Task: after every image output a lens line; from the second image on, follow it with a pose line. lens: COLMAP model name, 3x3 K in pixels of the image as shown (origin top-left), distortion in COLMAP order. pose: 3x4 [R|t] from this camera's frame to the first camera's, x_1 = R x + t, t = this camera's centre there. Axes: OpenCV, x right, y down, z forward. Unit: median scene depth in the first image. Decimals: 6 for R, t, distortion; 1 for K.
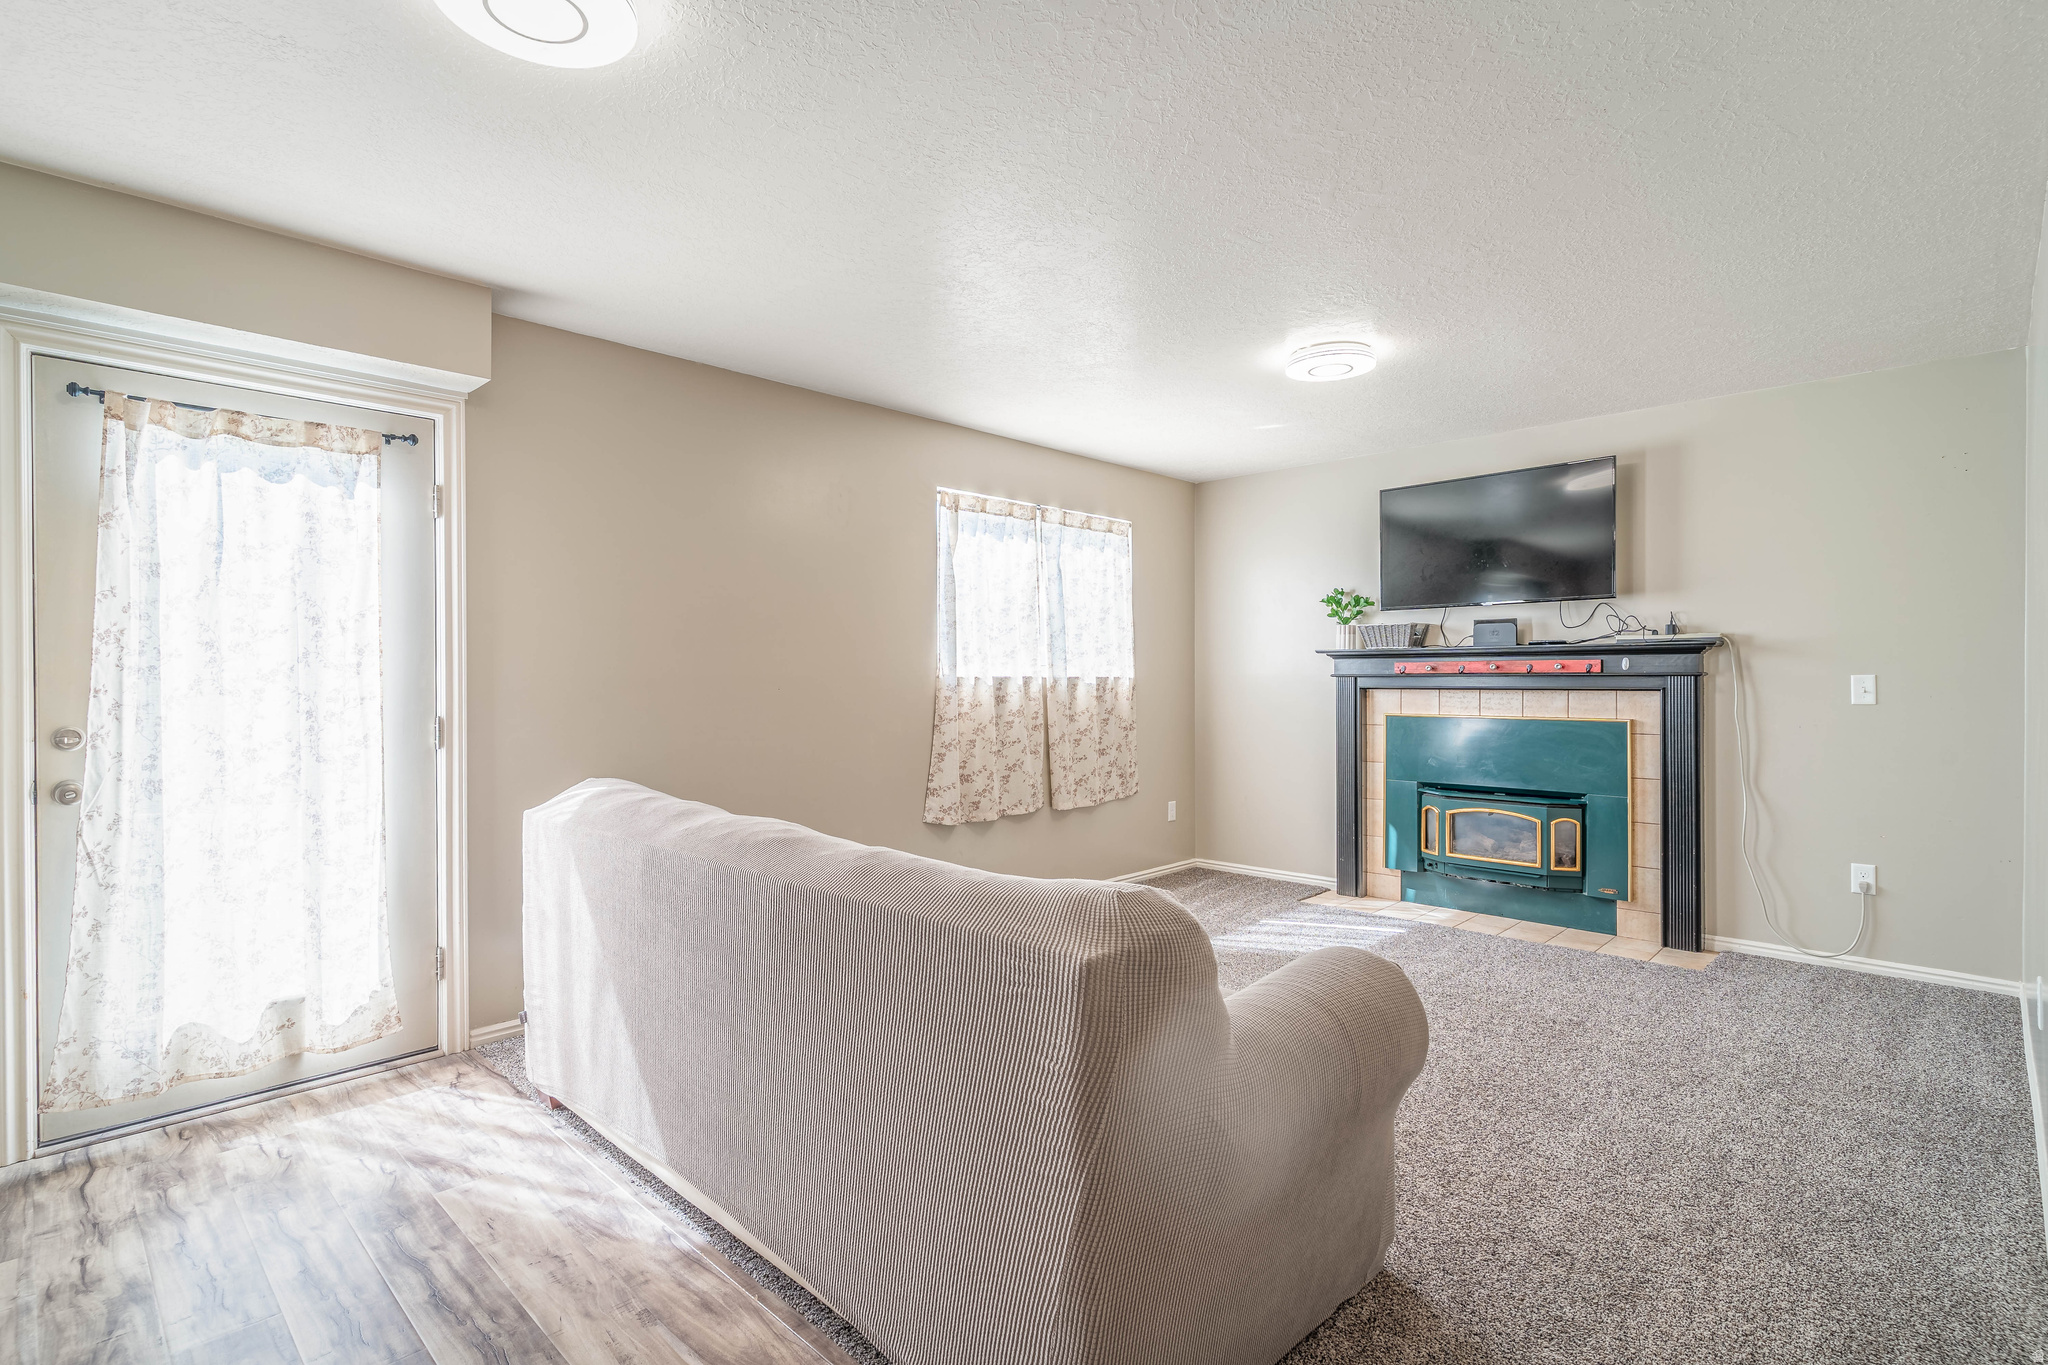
lens RADIAL K [[981.3, 0, 1026.3], [0, 981.3, 679.3], [0, 0, 1]] dist [0.001092, -0.001064]
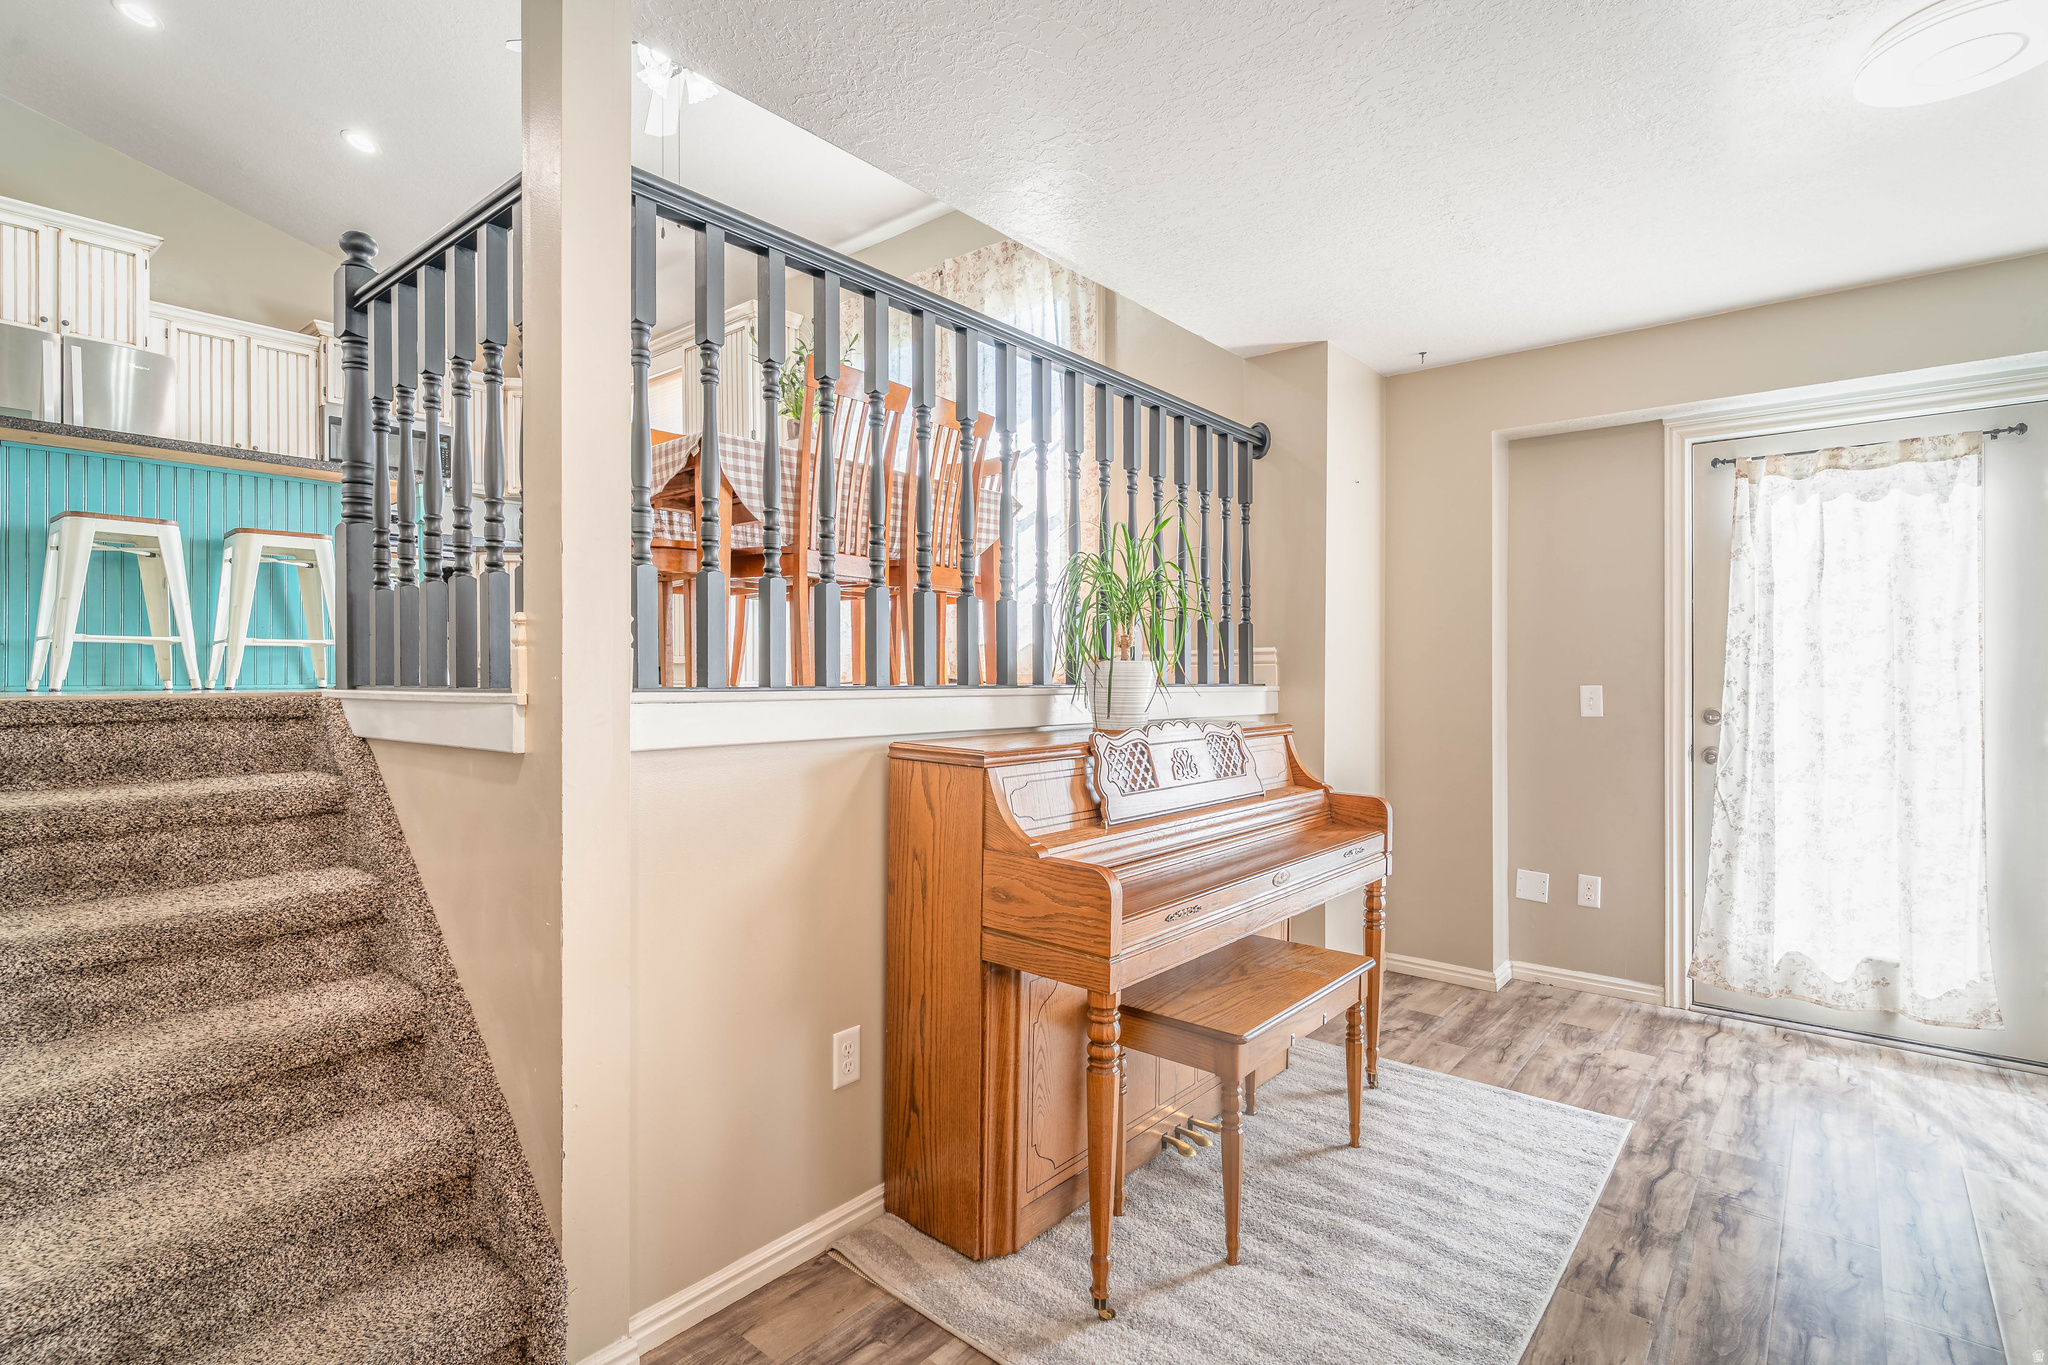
lens RADIAL K [[981.3, 0, 1026.3], [0, 981.3, 679.3], [0, 0, 1]] dist [0.001092, -0.001064]
pose [[0.080716, 0.011001, -0.996676, 0.301342], [-0.003393, 0.999936, 0.010762, -0.003087], [0.996731, 0.002513, 0.080748, -0.069078]]
